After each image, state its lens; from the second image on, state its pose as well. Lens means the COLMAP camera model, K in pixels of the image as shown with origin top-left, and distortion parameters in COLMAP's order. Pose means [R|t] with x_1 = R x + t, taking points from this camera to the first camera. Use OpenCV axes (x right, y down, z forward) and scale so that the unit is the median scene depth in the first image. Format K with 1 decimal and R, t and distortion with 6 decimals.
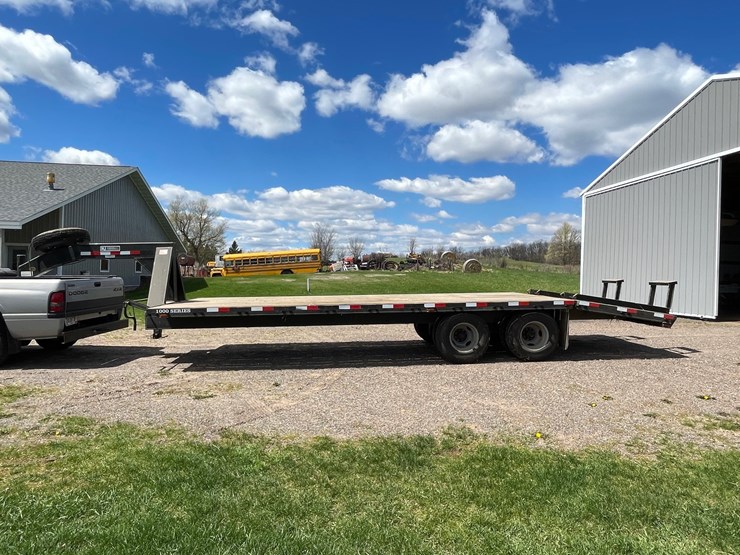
lens RADIAL K [[482.1, 0, 374.1], [0, 482.1, 277.0], [0, 0, 1]] dist [-0.002039, 0.000617]
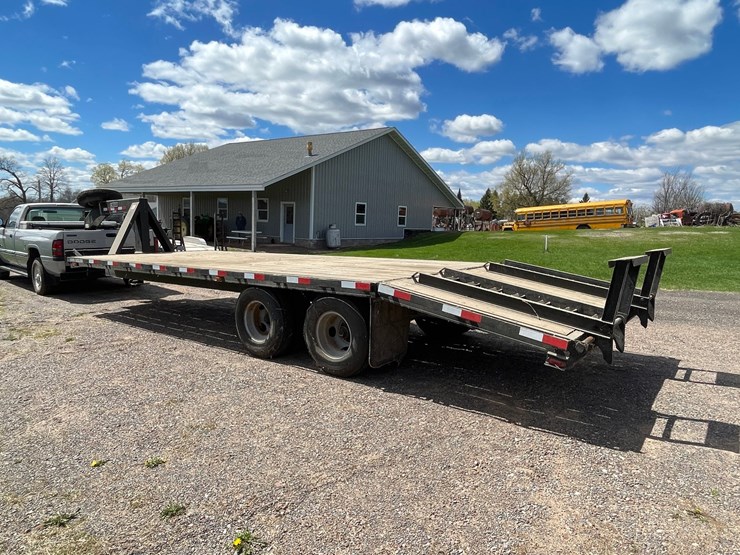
lens RADIAL K [[482.1, 0, 374.1], [0, 482.1, 277.0], [0, 0, 1]] dist [-0.002039, 0.000617]
pose [[0.740818, 0.079742, -0.666956, 0.110439], [-0.016818, 0.994819, 0.100262, -0.001909], [0.671496, -0.063059, 0.738321, 0.083885]]
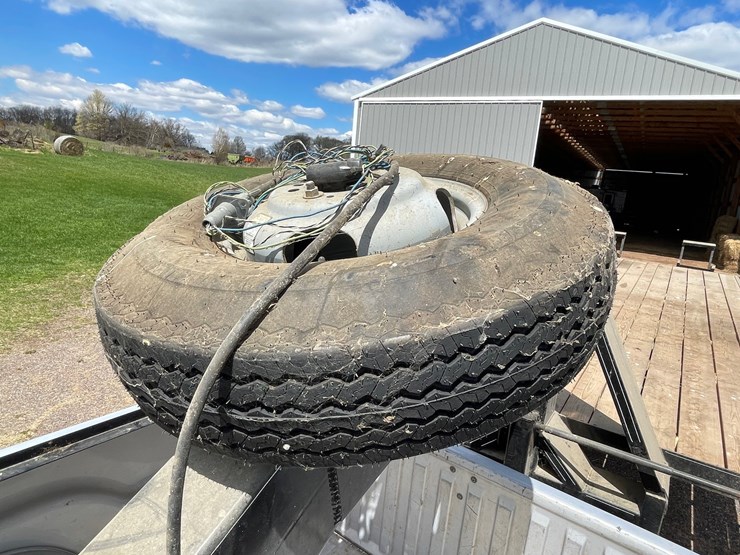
lens RADIAL K [[476.9, 0, 368.9], [0, 476.9, 294.4], [0, 0, 1]] dist [0.000431, -0.000208]
pose [[0.619009, -0.152943, 0.770348, -0.116923], [-0.069537, 0.966331, 0.247729, -0.014112], [-0.782299, -0.206914, 0.587532, 0.137794]]
